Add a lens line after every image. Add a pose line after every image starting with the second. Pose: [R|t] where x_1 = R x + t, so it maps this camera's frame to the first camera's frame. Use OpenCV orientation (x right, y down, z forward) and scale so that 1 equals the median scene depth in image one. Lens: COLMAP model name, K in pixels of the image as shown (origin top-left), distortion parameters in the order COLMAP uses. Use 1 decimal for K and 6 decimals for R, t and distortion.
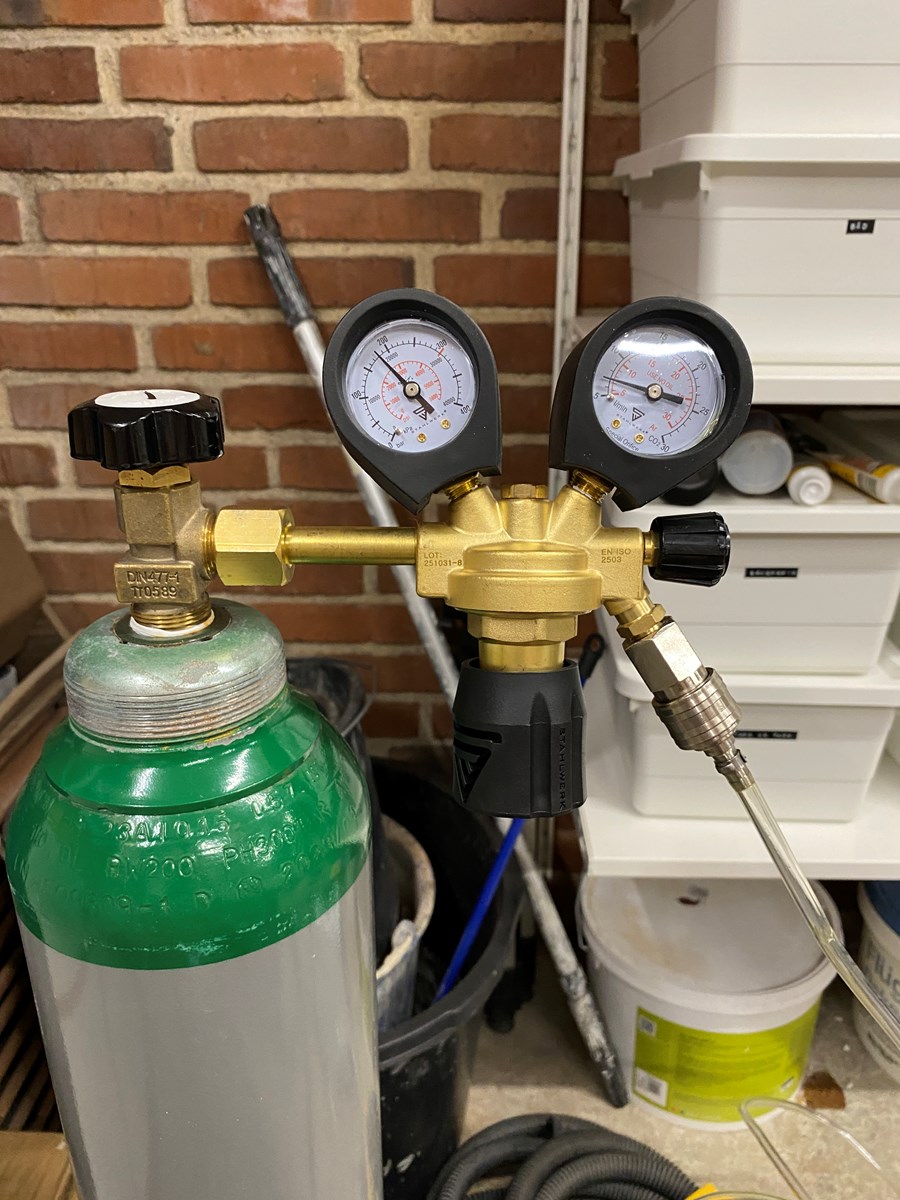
lens RADIAL K [[906.4, 0, 440.8], [0, 906.4, 602.7], [0, 0, 1]] dist [0.044611, -0.068244]
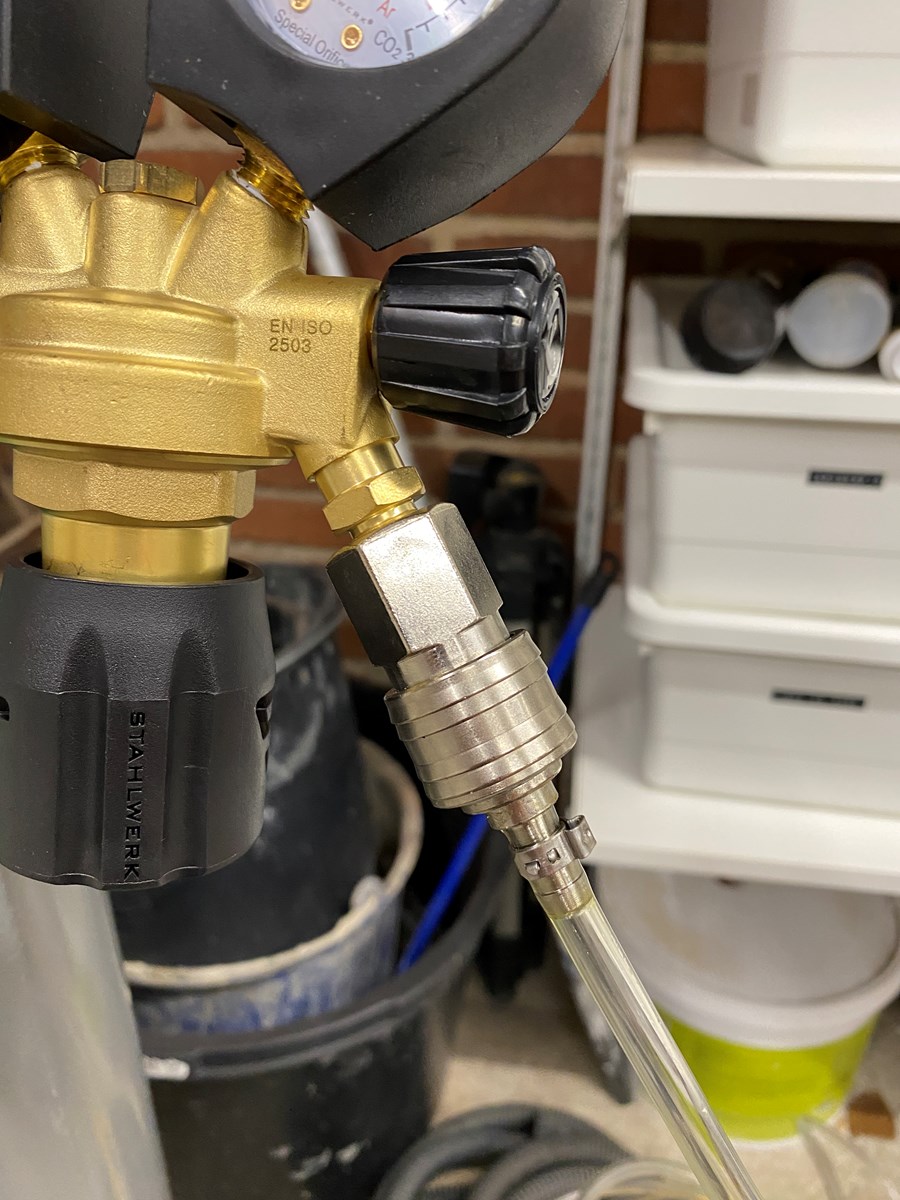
lens RADIAL K [[906.4, 0, 440.8], [0, 906.4, 602.7], [0, 0, 1]] dist [0.044611, -0.068244]
pose [[0.991359, 0.063706, -0.114665, 0.104202], [-0.053215, 0.994305, 0.092333, 0.011108], [0.119894, -0.085433, 0.989104, 0.184541]]
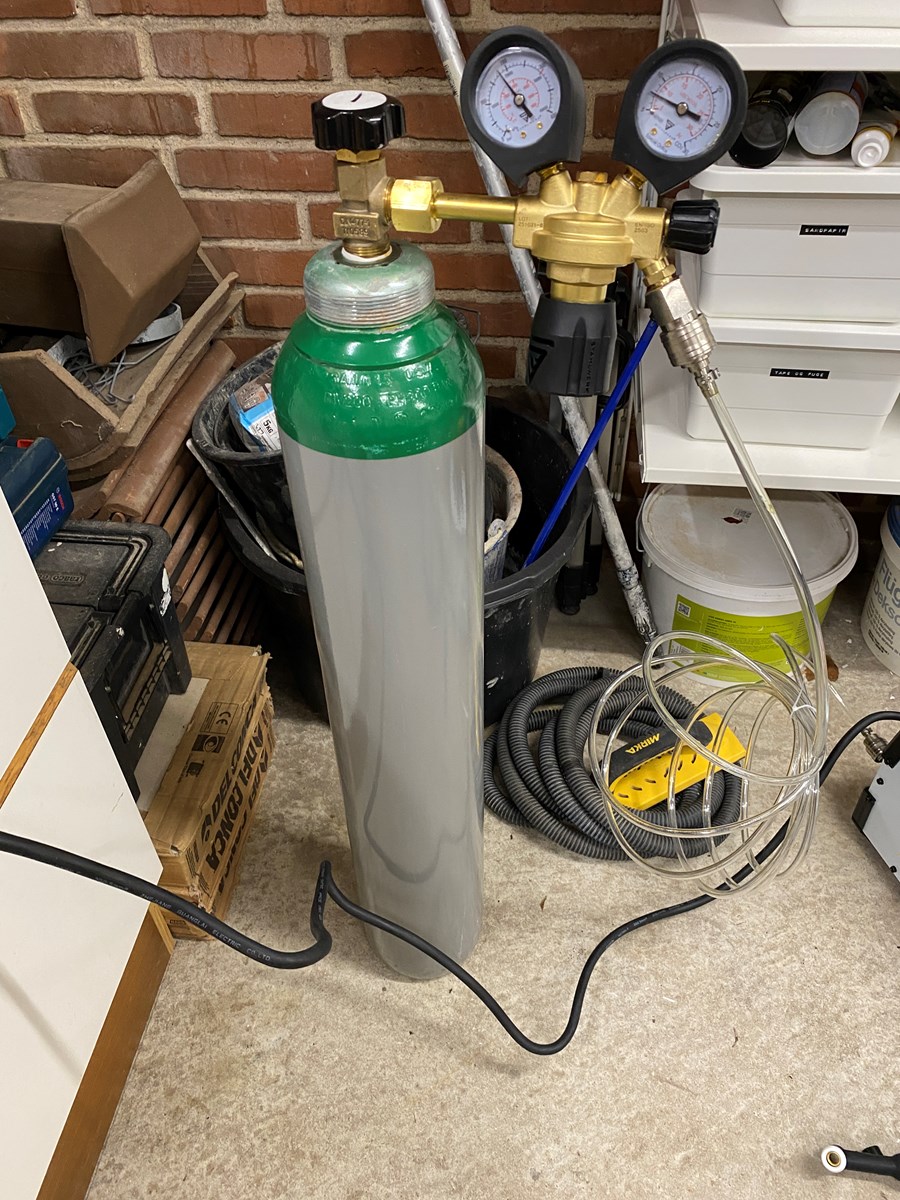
lens RADIAL K [[906.4, 0, 440.8], [0, 906.4, 602.7], [0, 0, 1]] dist [0.044611, -0.068244]
pose [[0.994239, 0.050669, -0.094452, 0.007646], [-0.013020, 0.931776, 0.362800, -0.004743], [0.106391, -0.359481, 0.927068, -0.235146]]
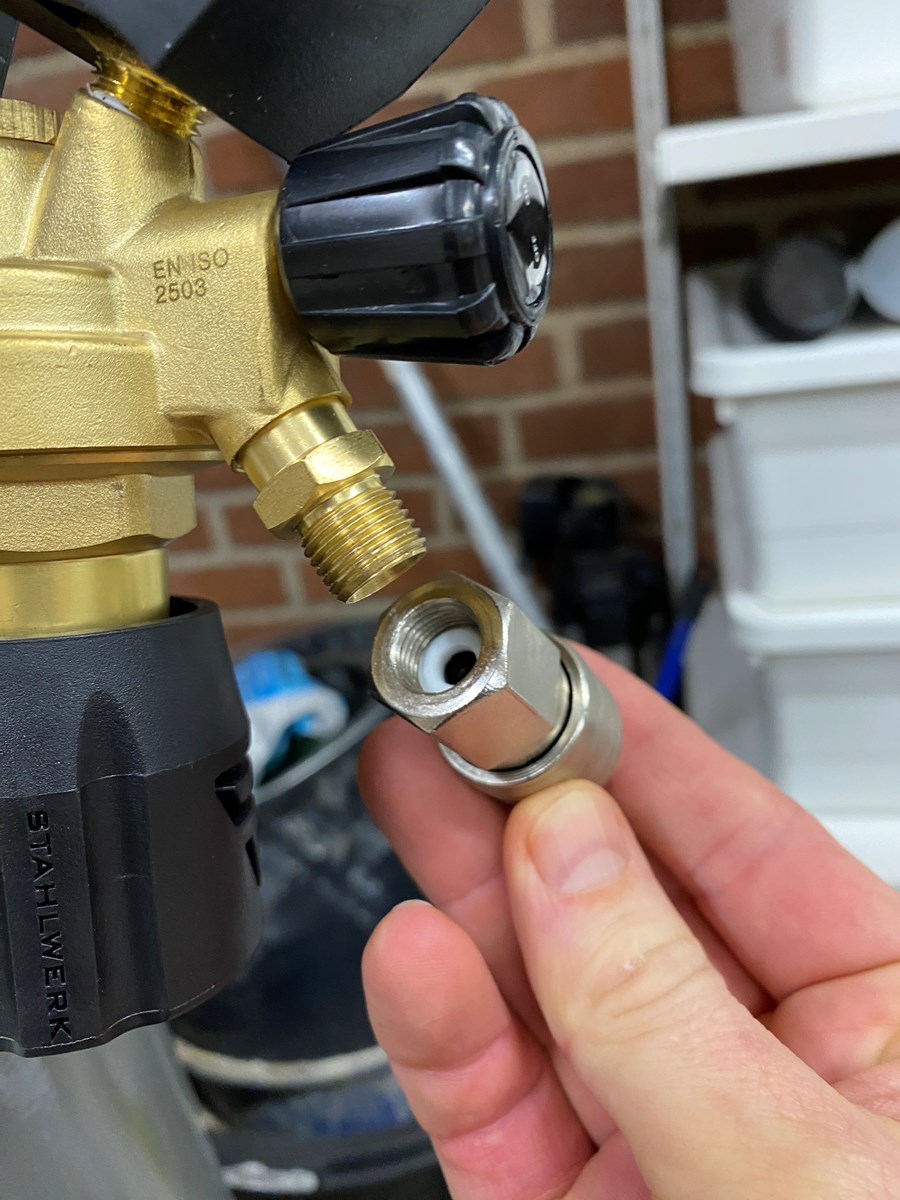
lens RADIAL K [[920.7, 0, 470.3], [0, 920.7, 603.3], [0, 0, 1]] dist [-0.042789, 0.054493]
pose [[0.978393, -0.074216, -0.192977, 0.112780], [0.084248, 0.995460, 0.044297, 0.019863], [0.188813, -0.059598, 0.980203, 0.227408]]
